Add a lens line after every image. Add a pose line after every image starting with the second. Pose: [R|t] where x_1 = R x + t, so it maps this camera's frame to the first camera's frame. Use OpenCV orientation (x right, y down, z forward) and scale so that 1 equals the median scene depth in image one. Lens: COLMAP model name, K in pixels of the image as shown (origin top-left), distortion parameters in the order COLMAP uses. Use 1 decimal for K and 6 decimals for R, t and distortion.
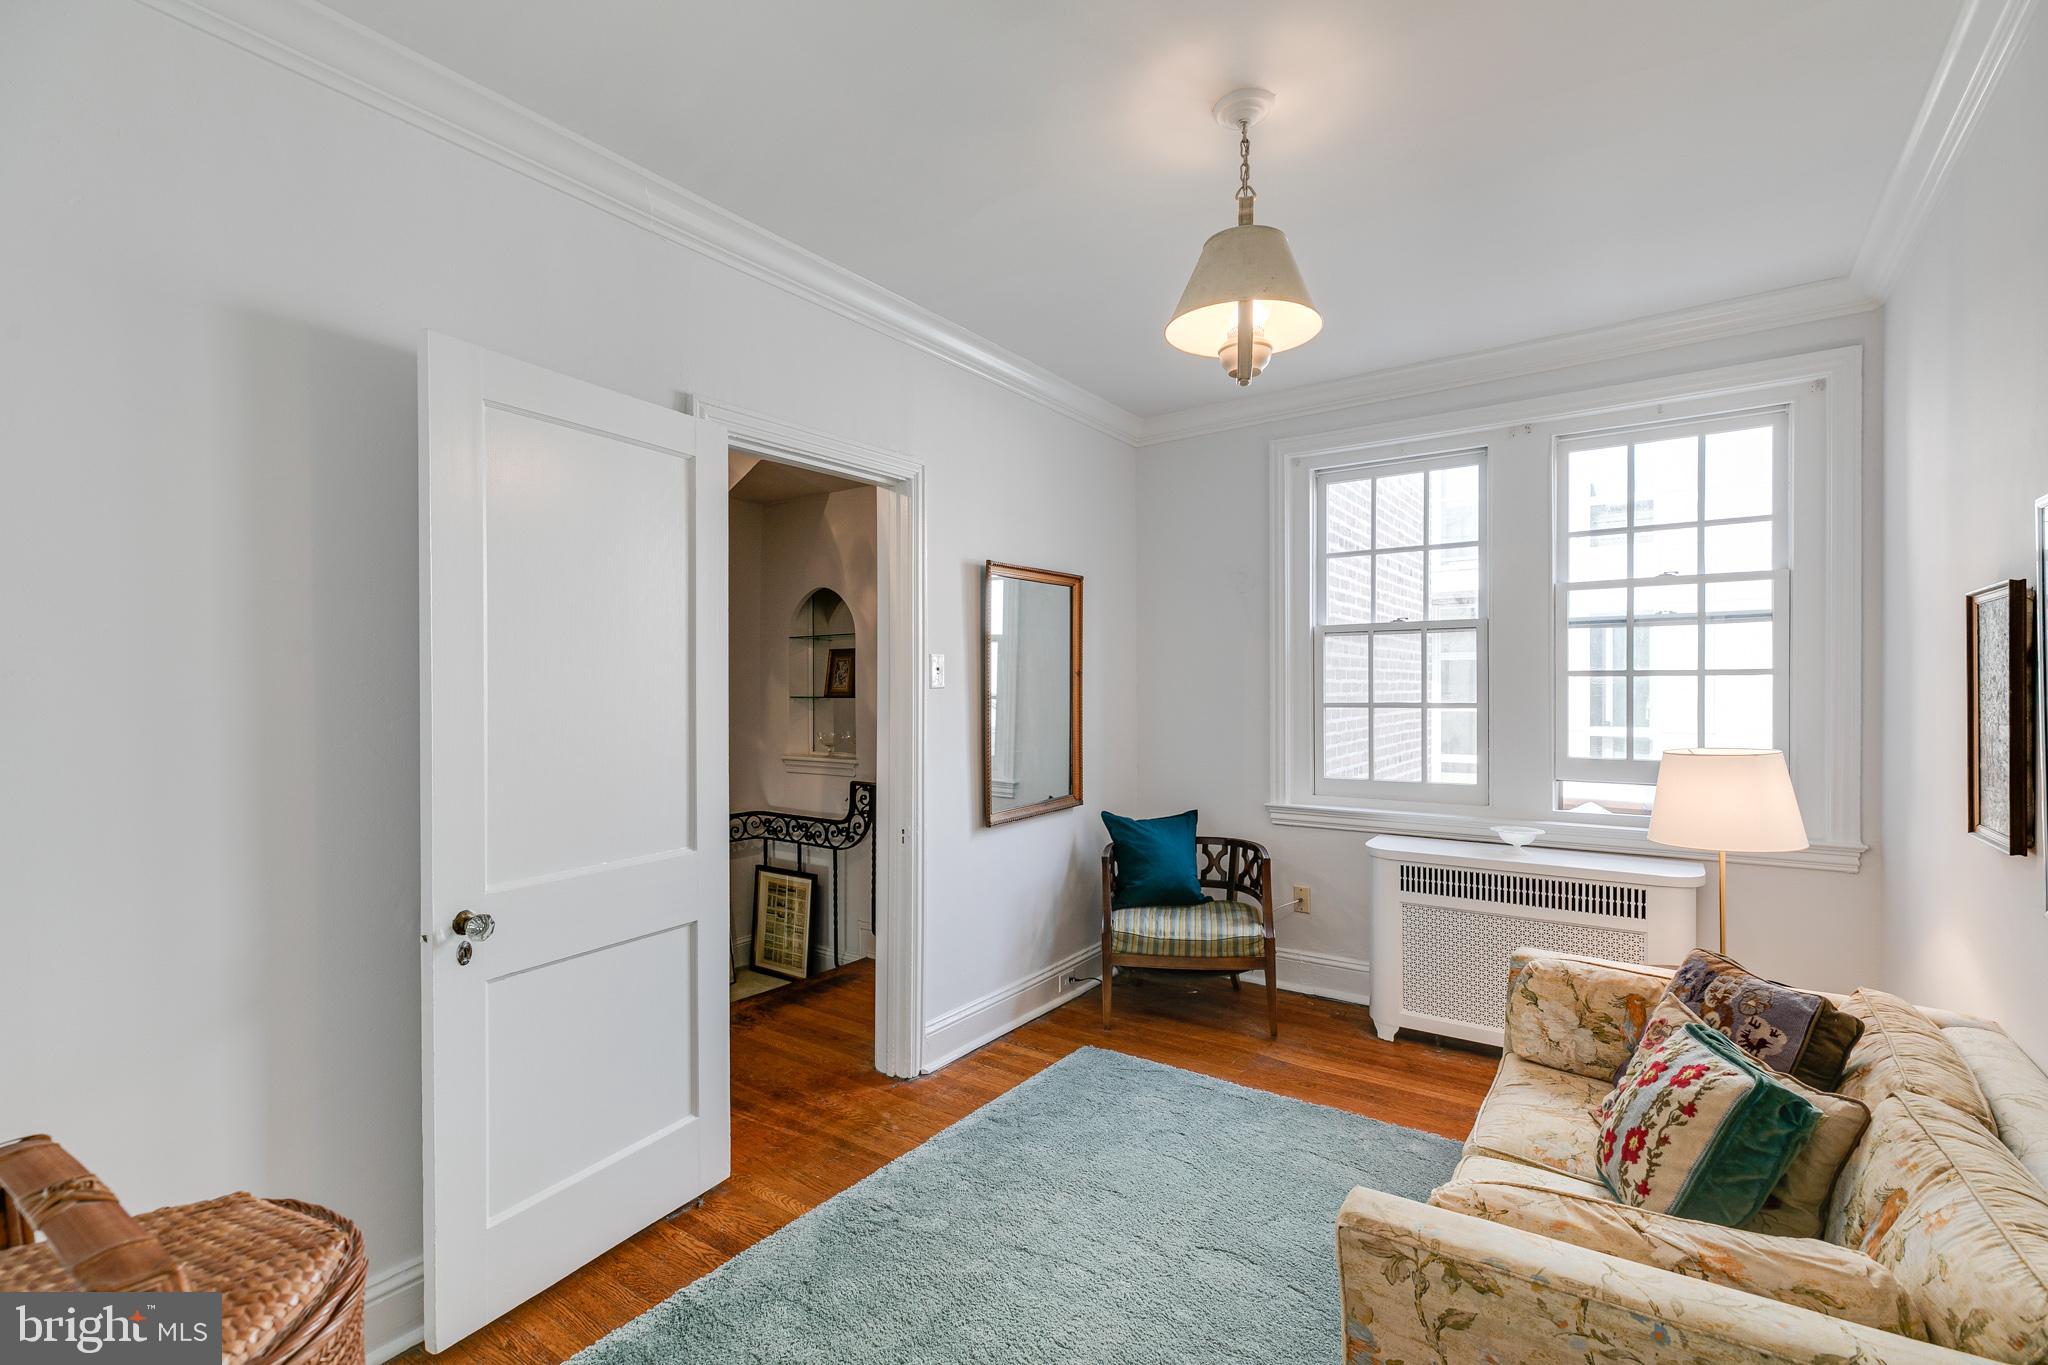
lens RADIAL K [[923.1, 0, 1017.2], [0, 923.1, 691.9], [0, 0, 1]] dist [0.007831, 0.000189]
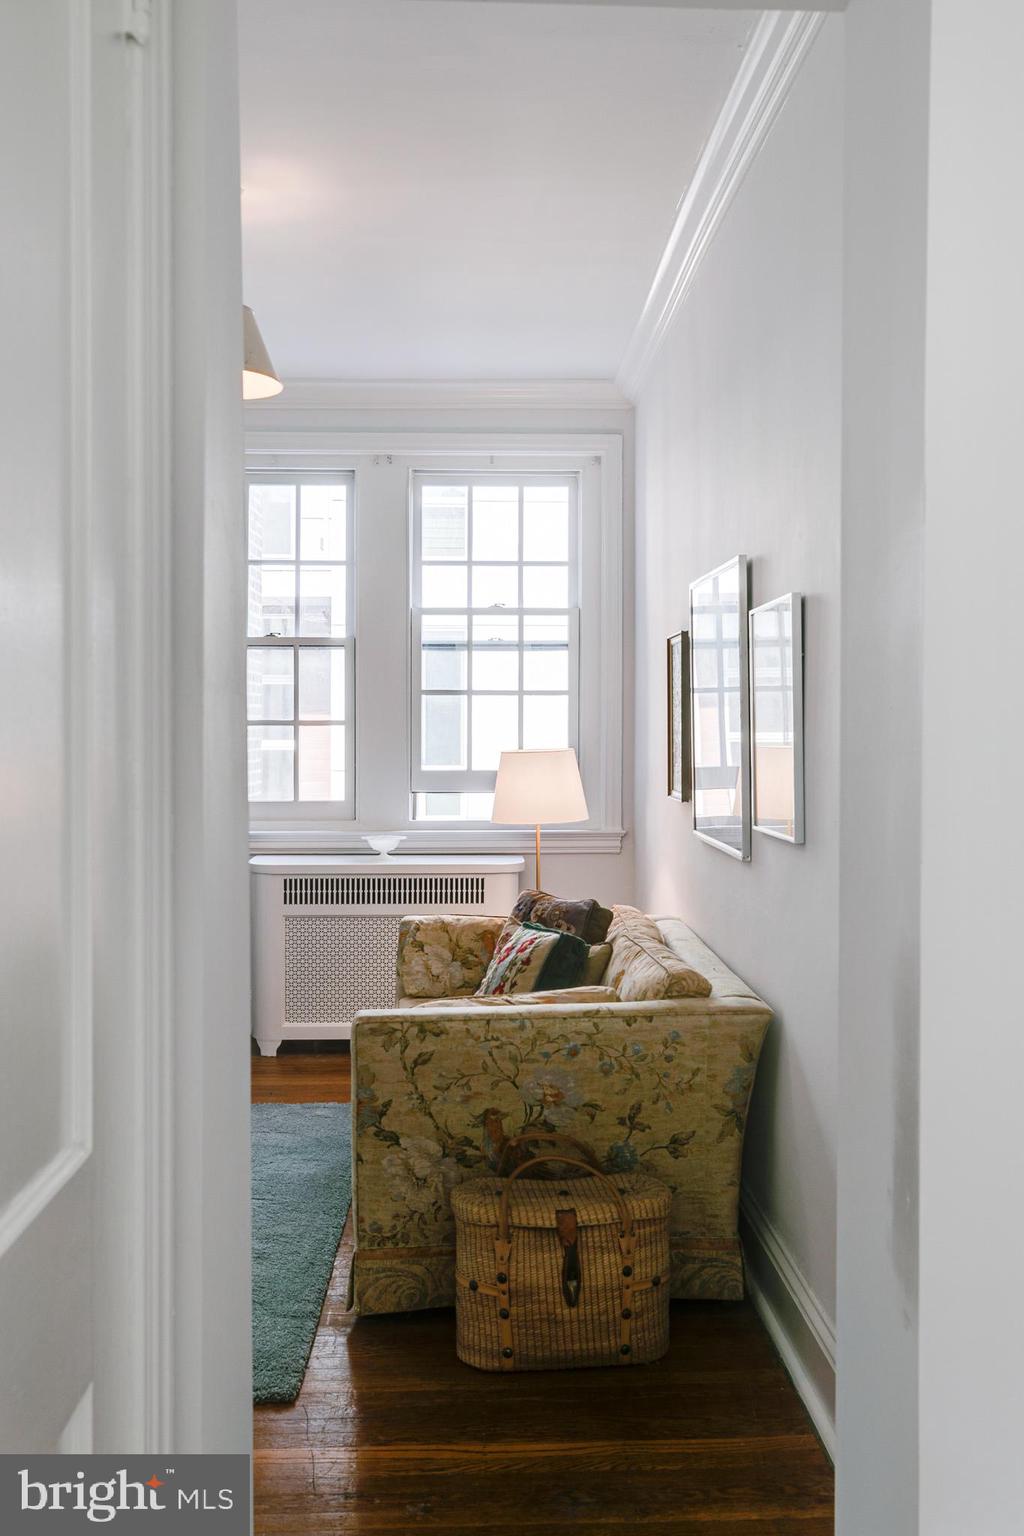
lens RADIAL K [[1417.4, 0, 513.6], [0, 1417.4, 764.5], [0, 0, 1]] dist [0.011815, 0.000000]
pose [[0.798661, -0.012724, 0.601647, -0.384374], [-0.000272, 0.999769, 0.021505, 0.035200], [-0.601781, -0.017339, 0.798473, -0.469374]]
